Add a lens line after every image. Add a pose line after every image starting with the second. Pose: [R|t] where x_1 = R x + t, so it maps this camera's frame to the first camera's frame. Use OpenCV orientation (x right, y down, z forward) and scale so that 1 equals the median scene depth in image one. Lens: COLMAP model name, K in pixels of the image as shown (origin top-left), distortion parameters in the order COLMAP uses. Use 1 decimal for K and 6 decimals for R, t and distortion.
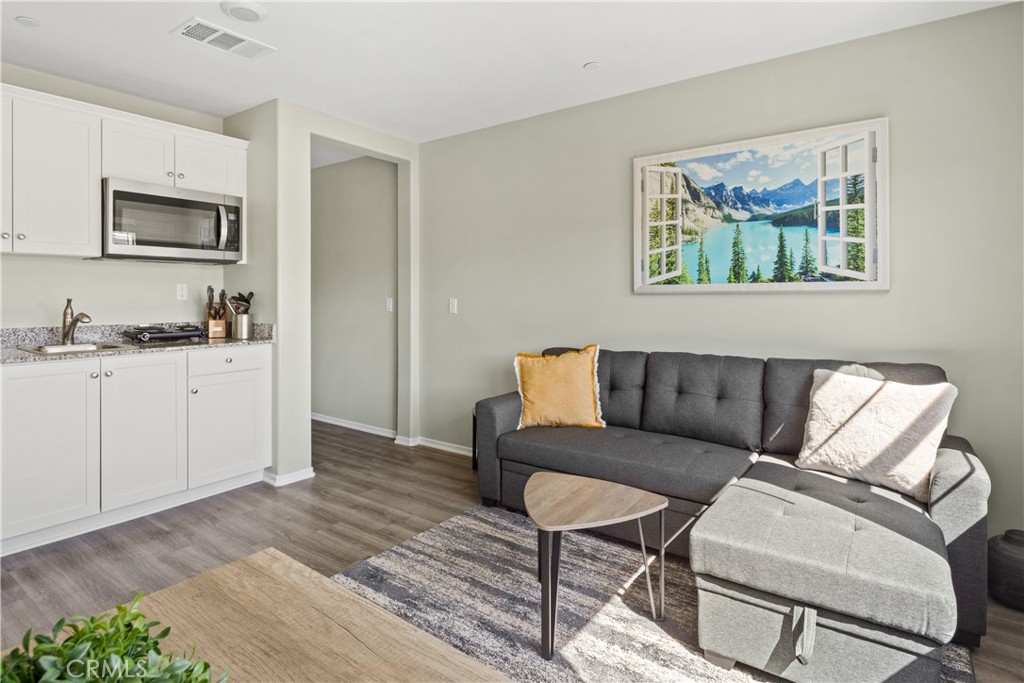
lens RADIAL K [[545.1, 0, 473.2], [0, 545.1, 298.8], [0, 0, 1]] dist [-0.001218, -0.000677]
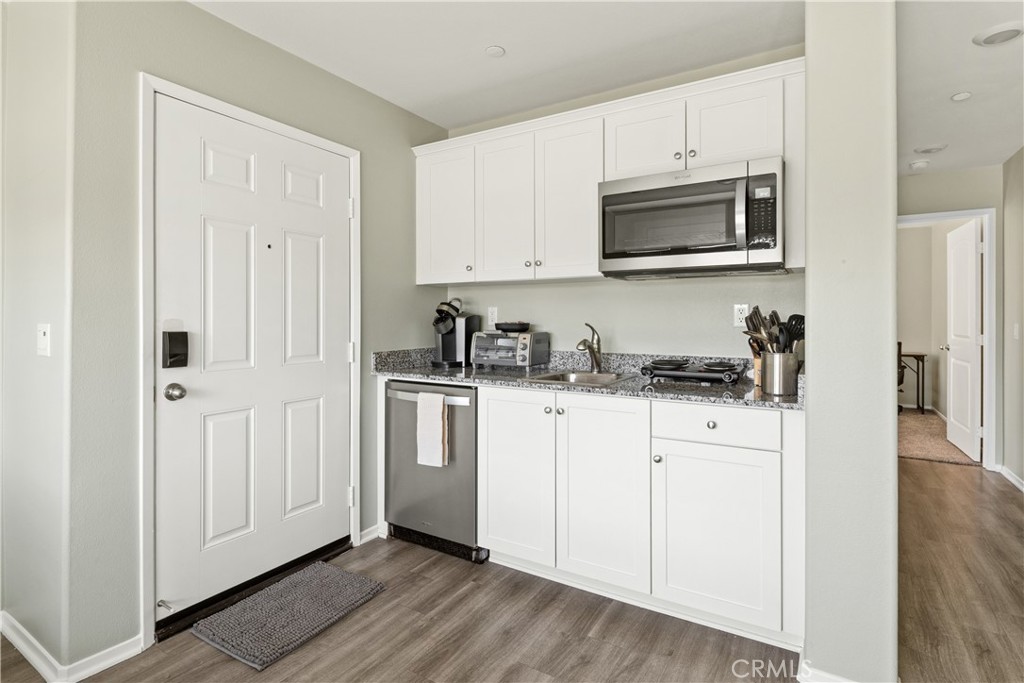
lens RADIAL K [[503.4, 0, 510.0], [0, 503.4, 318.2], [0, 0, 1]] dist [-0.000169, -0.000868]
pose [[0.120601, 0.000848, -0.992701, 0.087820], [-0.006536, 0.999979, 0.000060, -0.007153], [0.992679, 0.006481, 0.120604, 0.647753]]
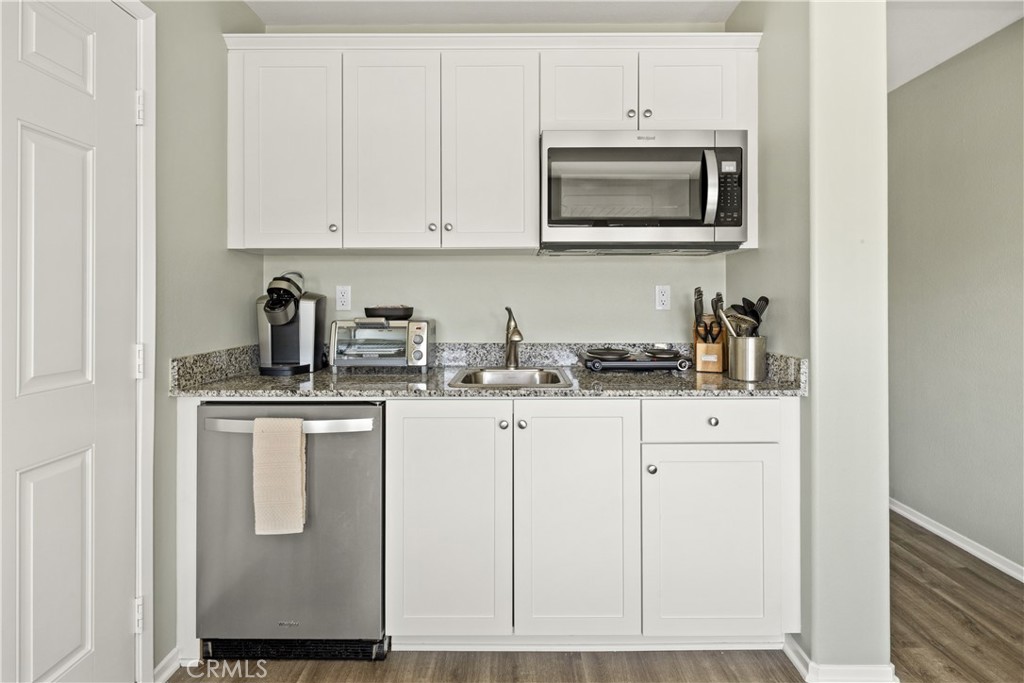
lens RADIAL K [[543.0, 0, 509.5], [0, 543.0, 297.9], [0, 0, 1]] dist [0.000182, -0.001242]
pose [[0.618513, -0.004102, -0.785764, -0.134686], [-0.004382, 0.999953, -0.008670, -0.005650], [0.785762, 0.008806, 0.618466, 0.461150]]
